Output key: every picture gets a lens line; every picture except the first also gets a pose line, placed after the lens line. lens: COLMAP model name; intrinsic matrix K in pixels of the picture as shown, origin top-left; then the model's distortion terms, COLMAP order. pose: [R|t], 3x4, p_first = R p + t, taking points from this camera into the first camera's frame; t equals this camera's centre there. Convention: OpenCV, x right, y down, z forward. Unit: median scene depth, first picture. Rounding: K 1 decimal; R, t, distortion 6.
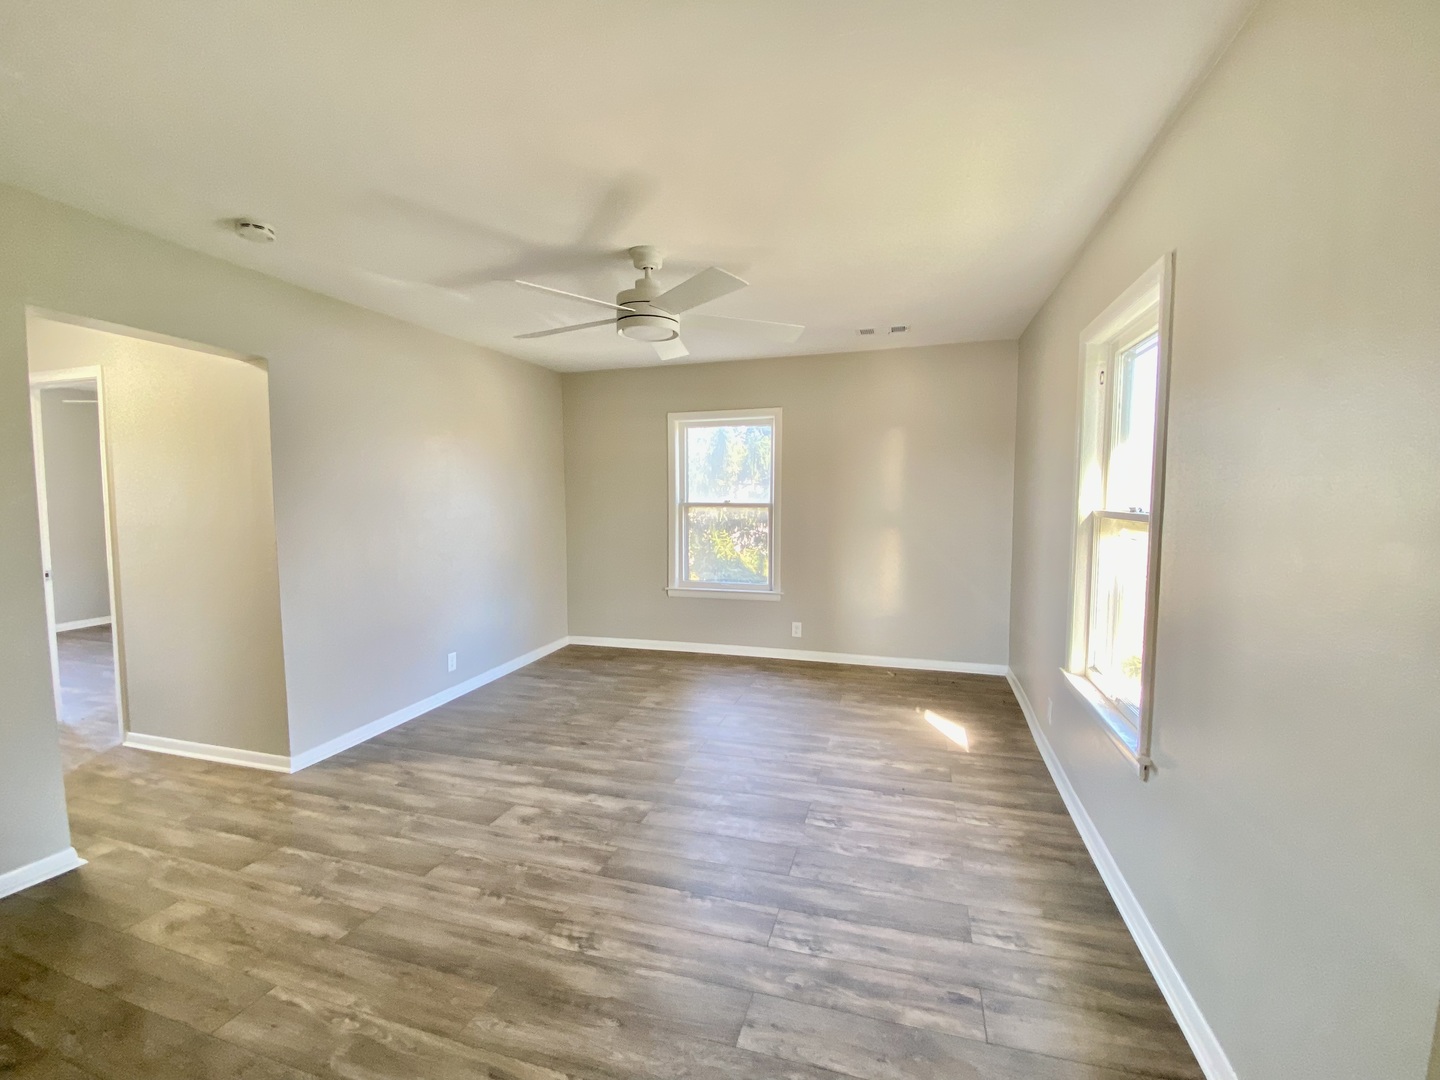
lens RADIAL K [[632.9, 0, 717.2], [0, 632.9, 545.0], [0, 0, 1]] dist [-0.000967, -0.000459]
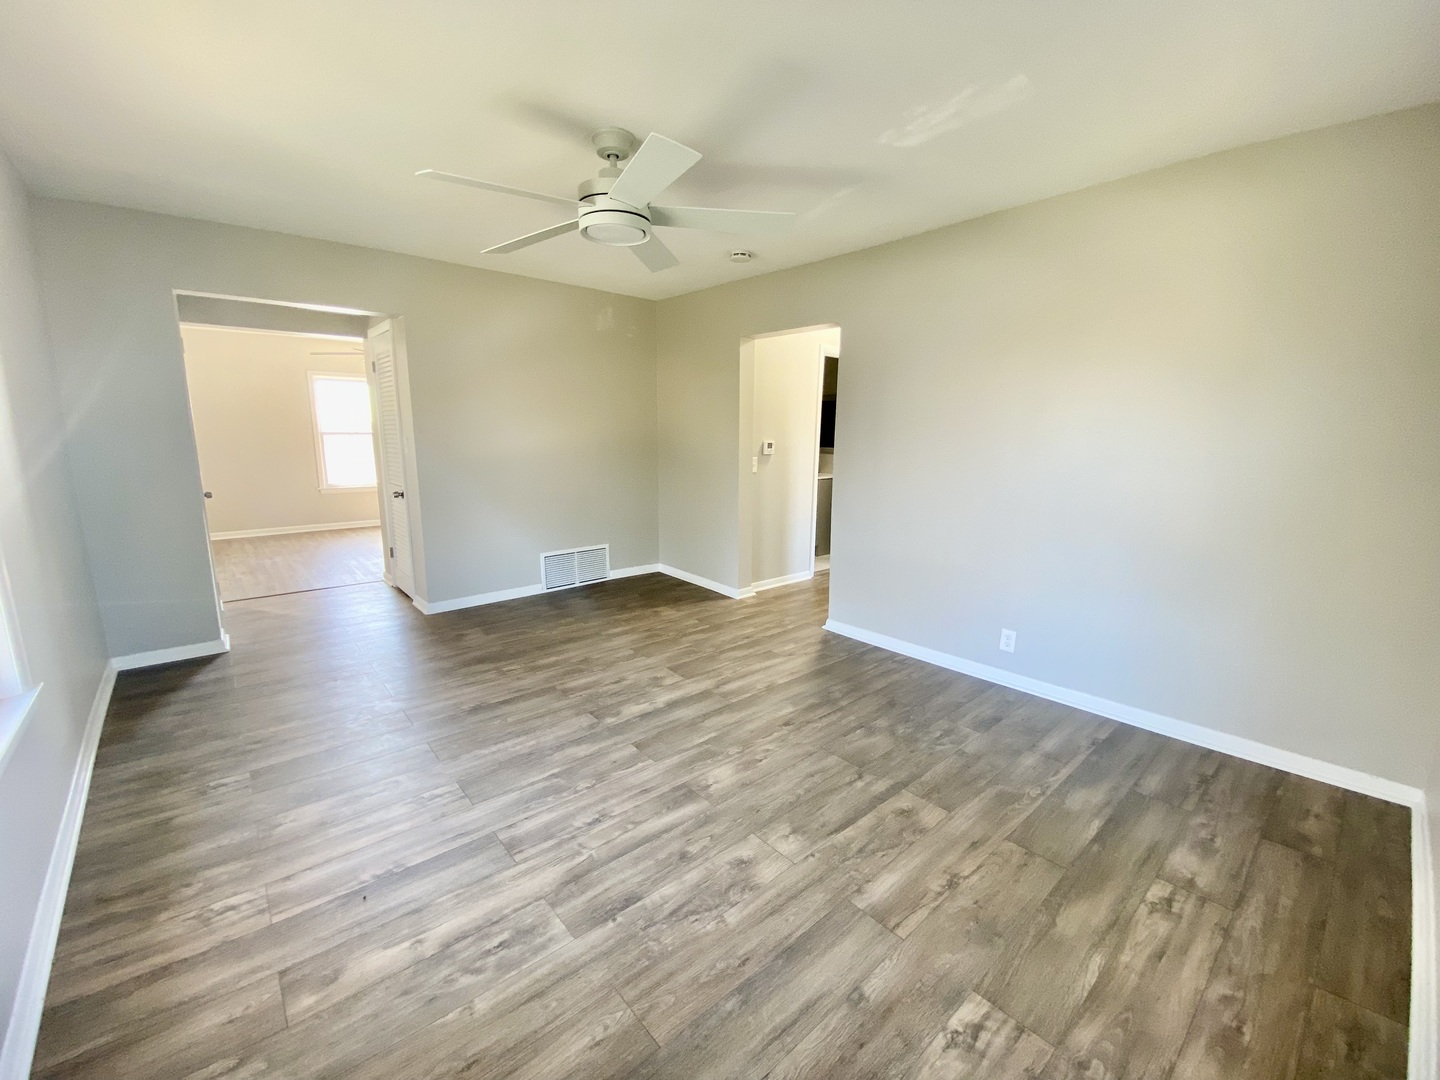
lens RADIAL K [[580.8, 0, 726.3], [0, 580.8, 540.8], [0, 0, 1]] dist [-0.008361, -0.005418]
pose [[-0.522516, 0.157967, -0.837868, 0.505462], [-0.077396, 0.969843, 0.231115, -0.111586], [0.849109, 0.185609, -0.494533, 1.454794]]
